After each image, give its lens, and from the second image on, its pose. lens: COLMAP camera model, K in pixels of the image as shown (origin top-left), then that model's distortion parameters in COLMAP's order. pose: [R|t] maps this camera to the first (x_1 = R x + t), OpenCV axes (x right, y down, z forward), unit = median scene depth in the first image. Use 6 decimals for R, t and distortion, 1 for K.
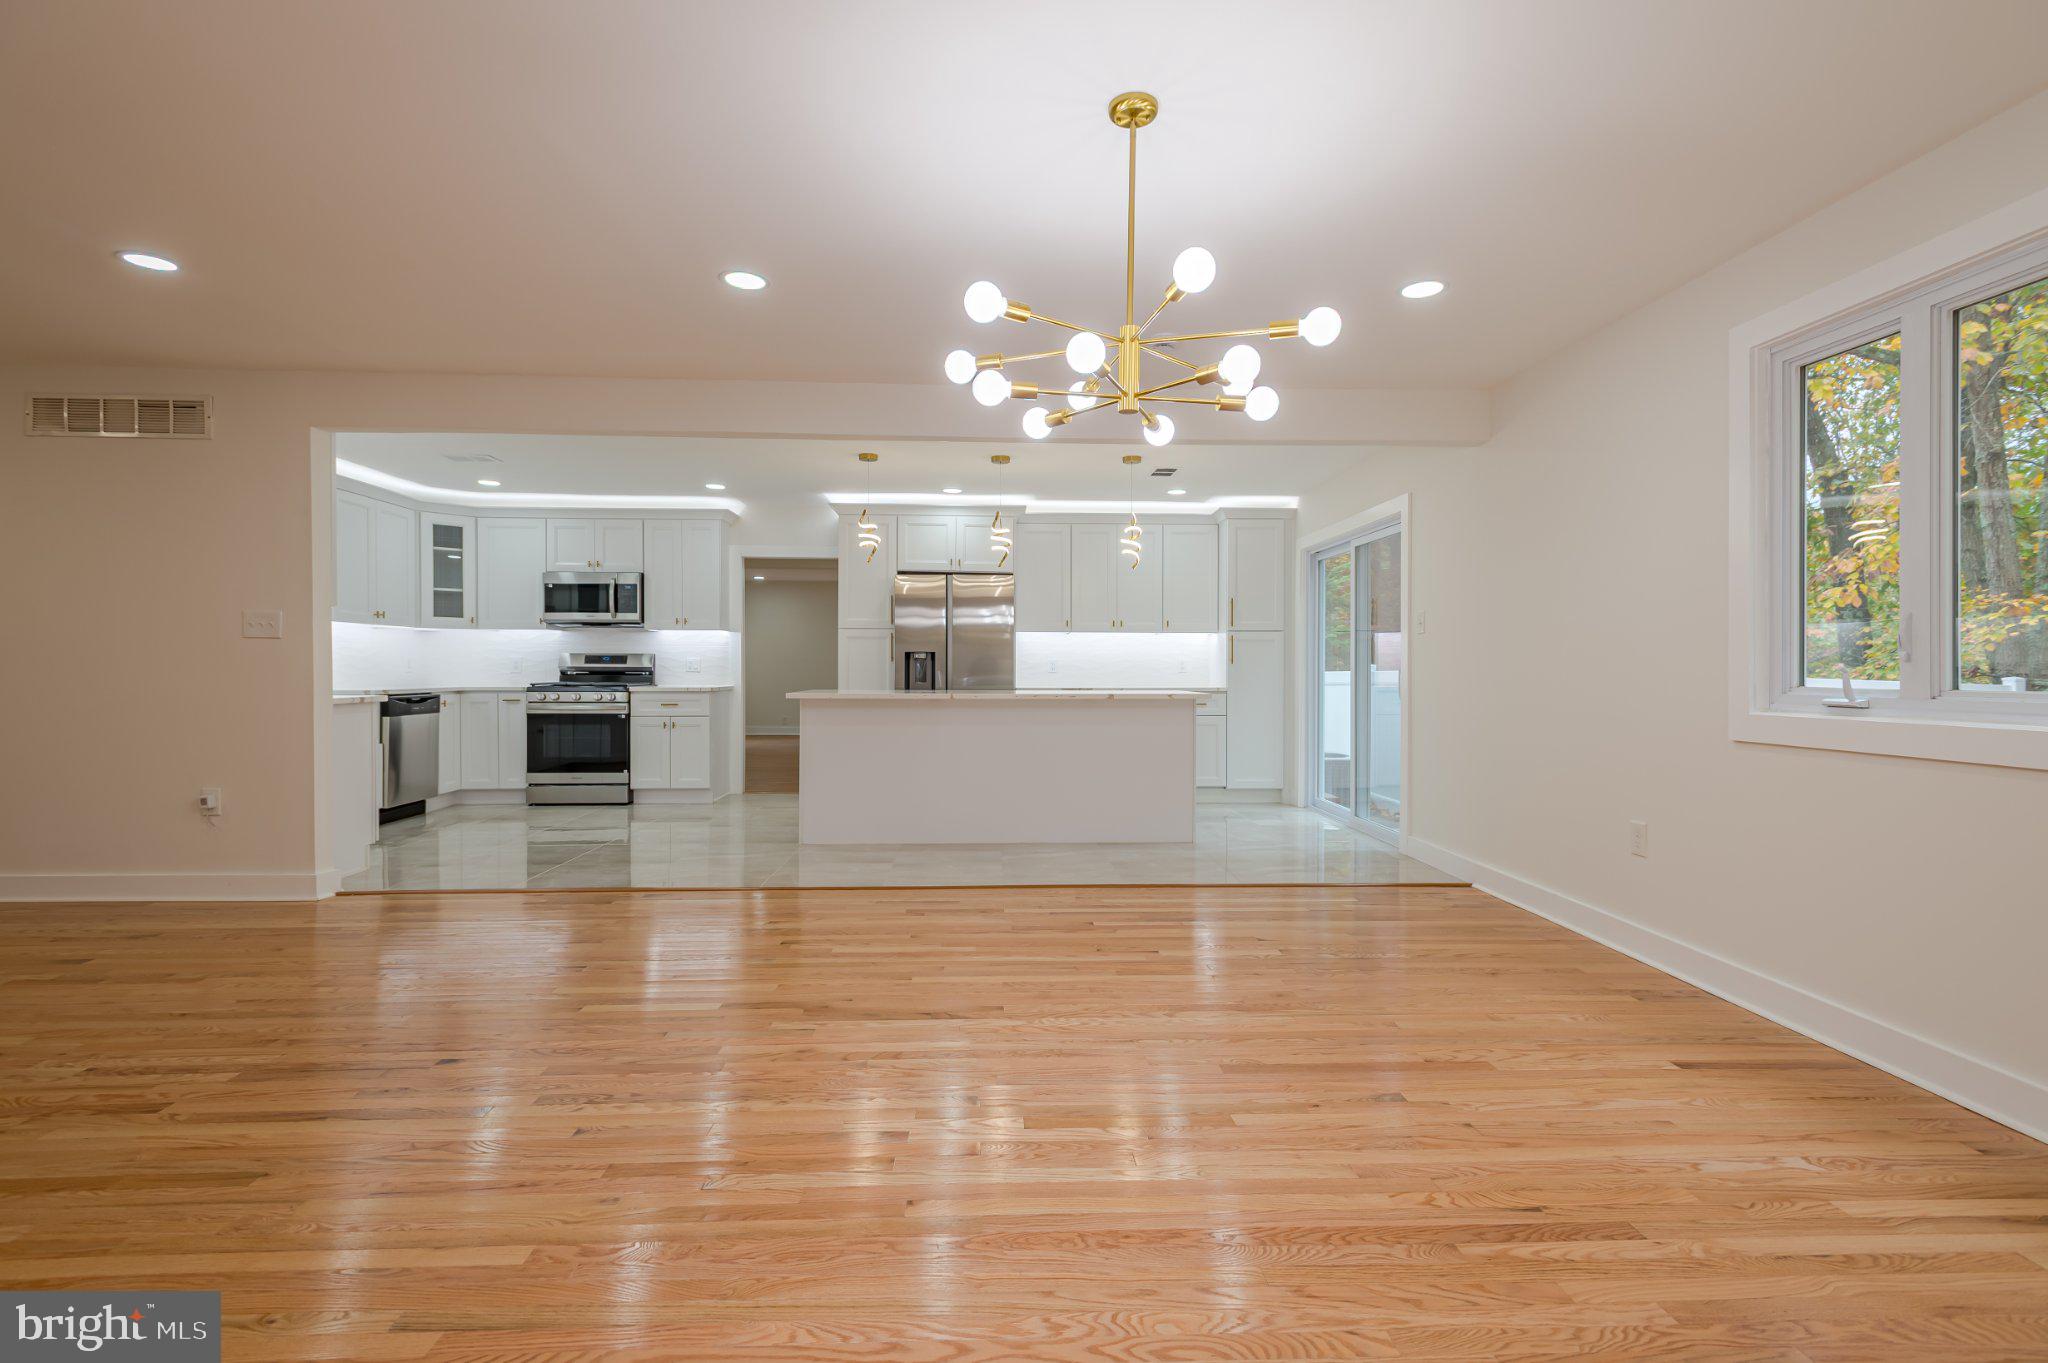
lens RADIAL K [[957.7, 0, 1027.2], [0, 957.7, 671.1], [0, 0, 1]] dist [0.017491, -0.005336]
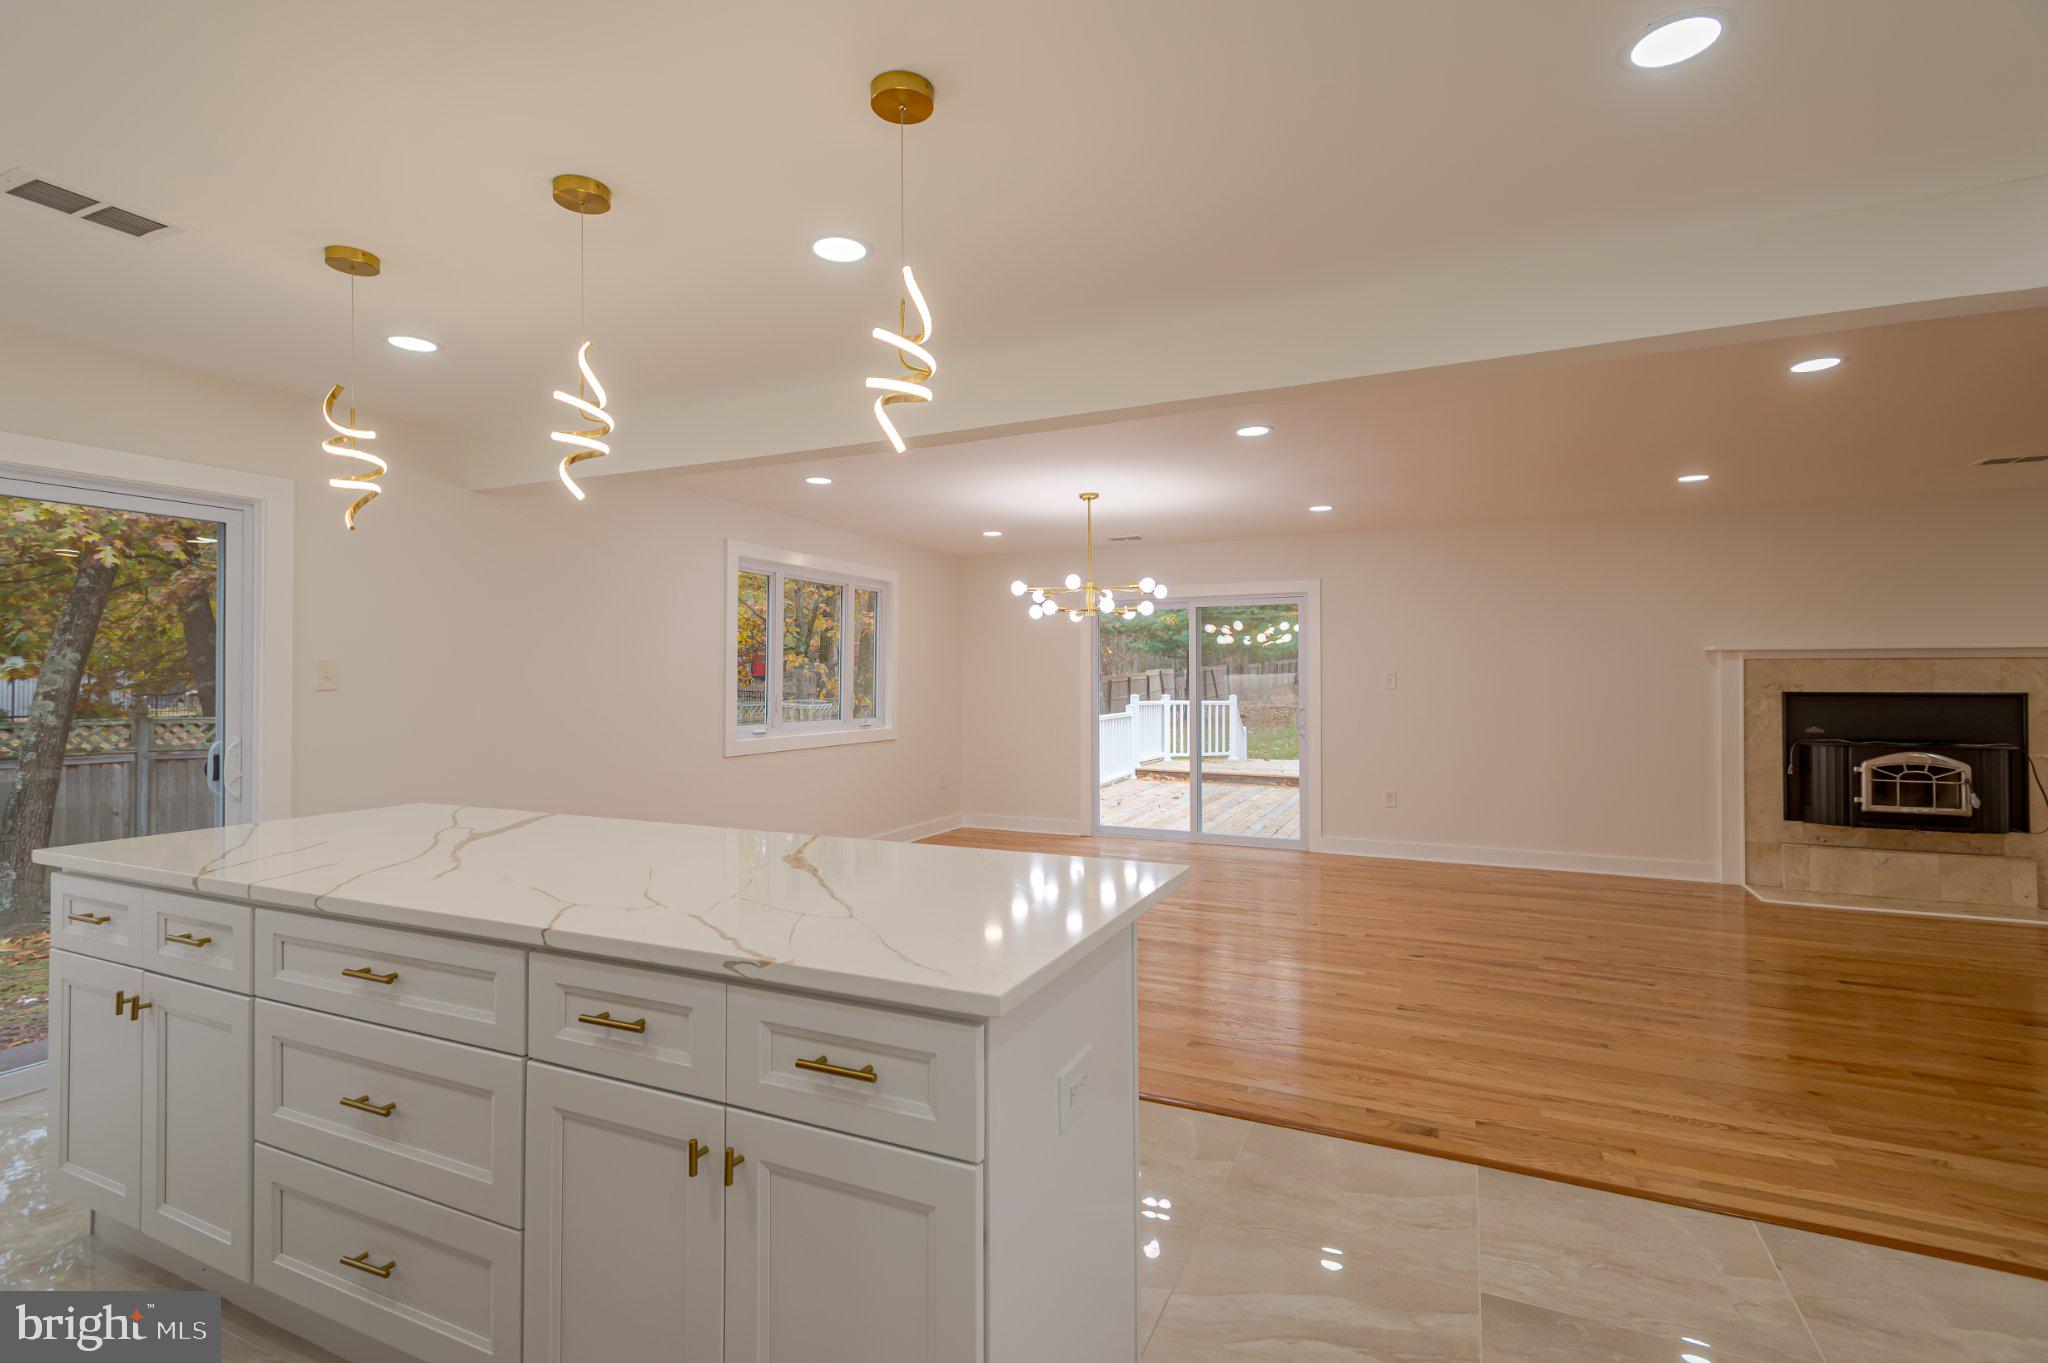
lens RADIAL K [[957.7, 0, 1030.2], [0, 957.7, 671.4], [0, 0, 1]] dist [0.017491, -0.005336]
pose [[-0.888741, 0.001820, 0.458406, -0.275386], [-0.000251, 0.999990, -0.004457, -0.036930], [-0.458410, -0.004076, -0.888732, 1.023844]]
